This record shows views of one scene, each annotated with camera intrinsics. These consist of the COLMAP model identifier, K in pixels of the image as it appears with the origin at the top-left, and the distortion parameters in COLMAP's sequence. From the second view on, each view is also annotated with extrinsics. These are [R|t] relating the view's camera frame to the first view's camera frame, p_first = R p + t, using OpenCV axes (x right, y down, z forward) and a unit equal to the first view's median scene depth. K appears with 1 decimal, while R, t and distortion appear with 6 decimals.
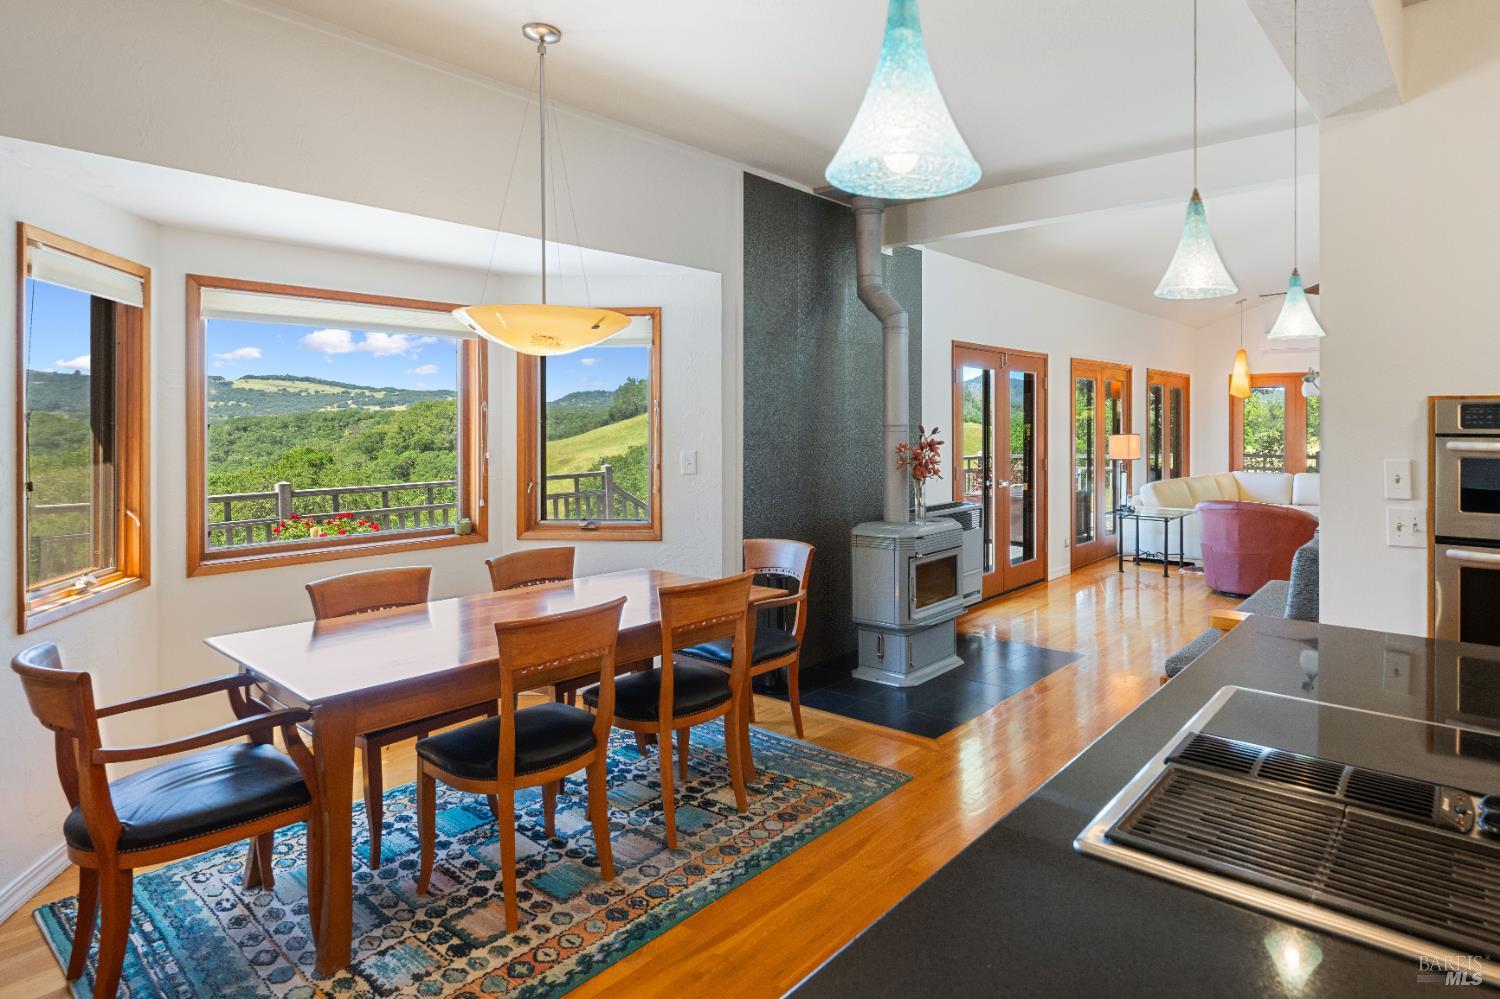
lens RADIAL K [[823.8, 0, 912.1], [0, 823.8, 418.4], [0, 0, 1]] dist [-0.006364, -0.001032]
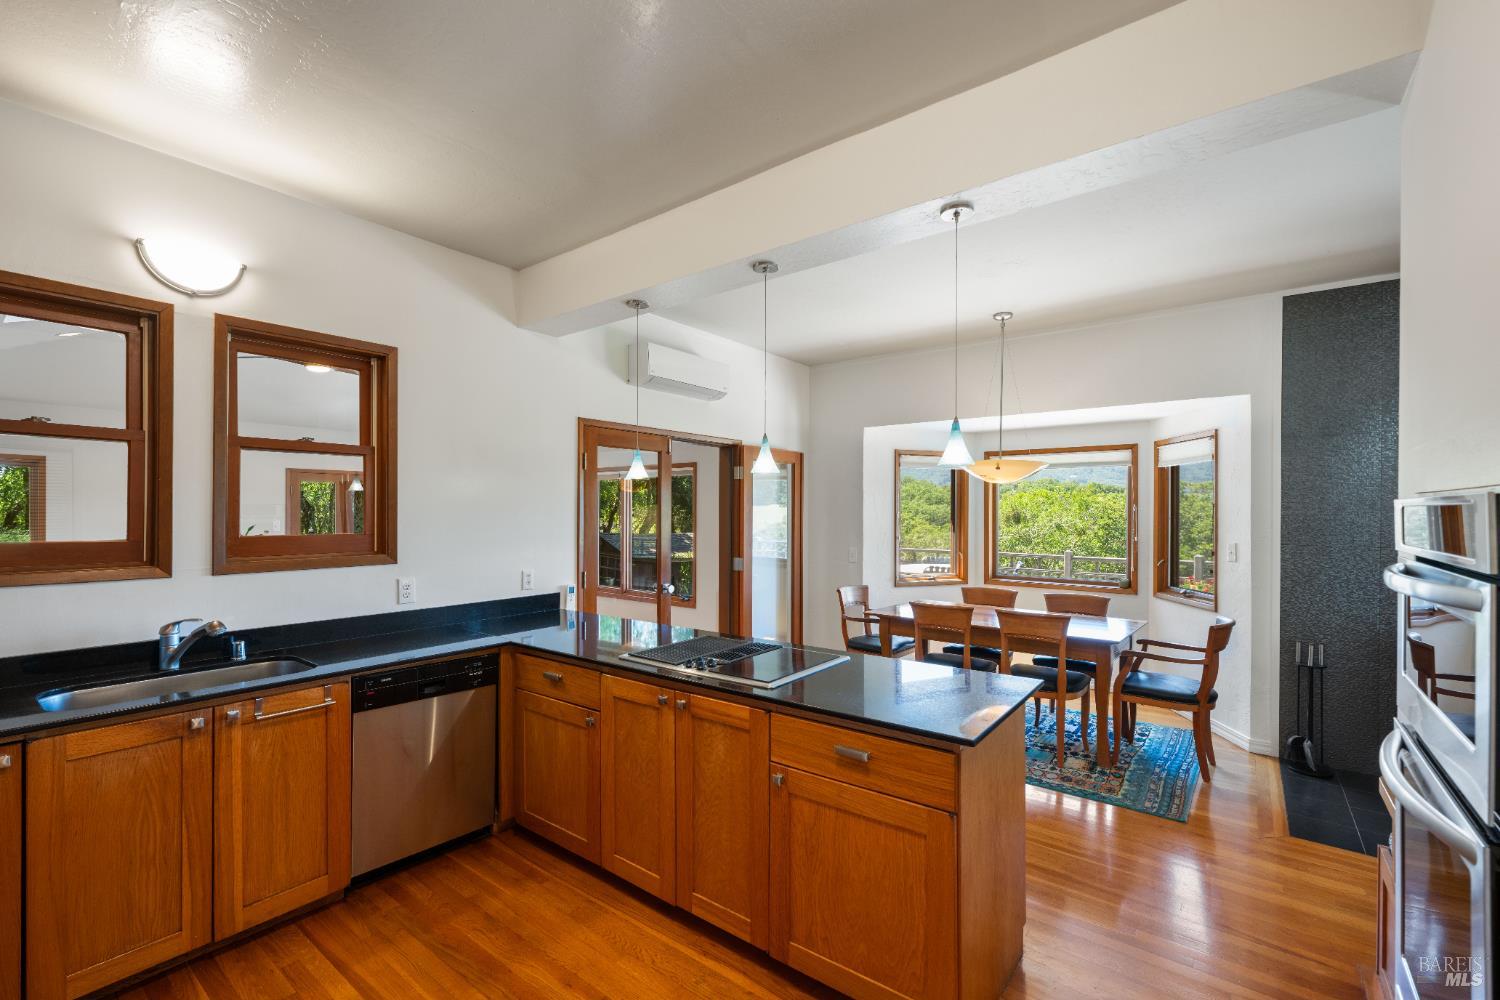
lens RADIAL K [[645.6, 0, 745.8], [0, 645.6, 512.8], [0, 0, 1]] dist [0.002578, 0.000085]
pose [[-0.047402, 0.001993, -0.998874, 0.947020], [0.002349, 0.999995, 0.001884, -0.010911], [0.998873, -0.002257, -0.047407, 0.411525]]
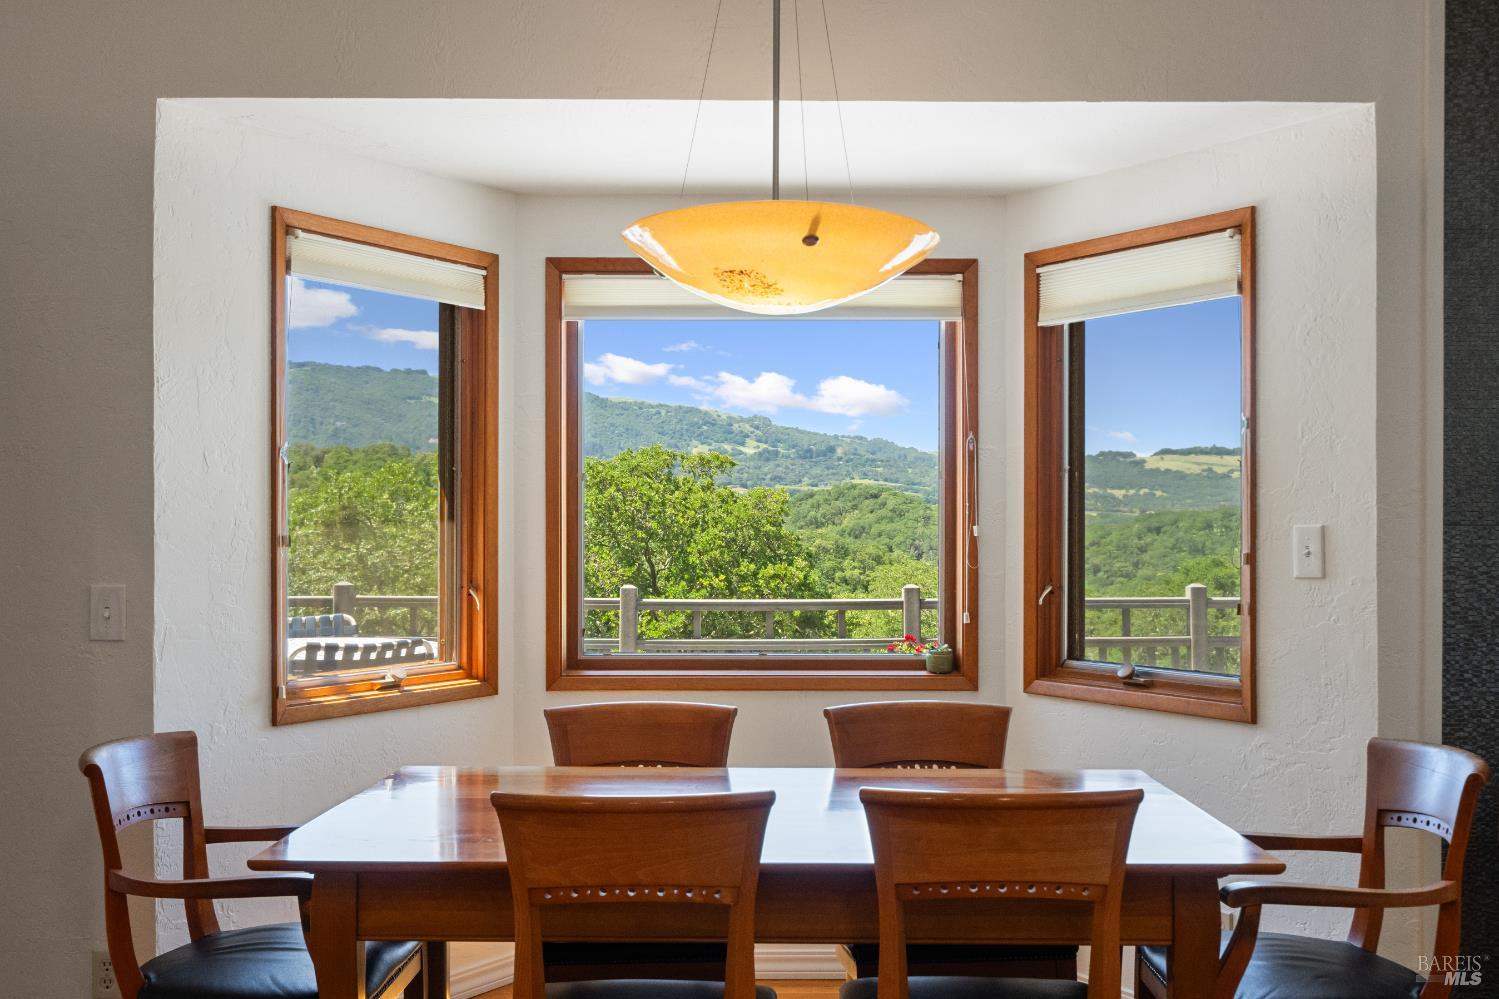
lens RADIAL K [[1541.9, 0, 746.1], [0, 1541.9, 497.5], [0, 0, 1]] dist [0.016686, 0.000000]
pose [[0.583812, -0.010182, -0.811825, 0.284425], [0.001452, 0.999933, -0.011497, 0.044278], [0.811888, 0.005533, 0.583787, 0.362935]]
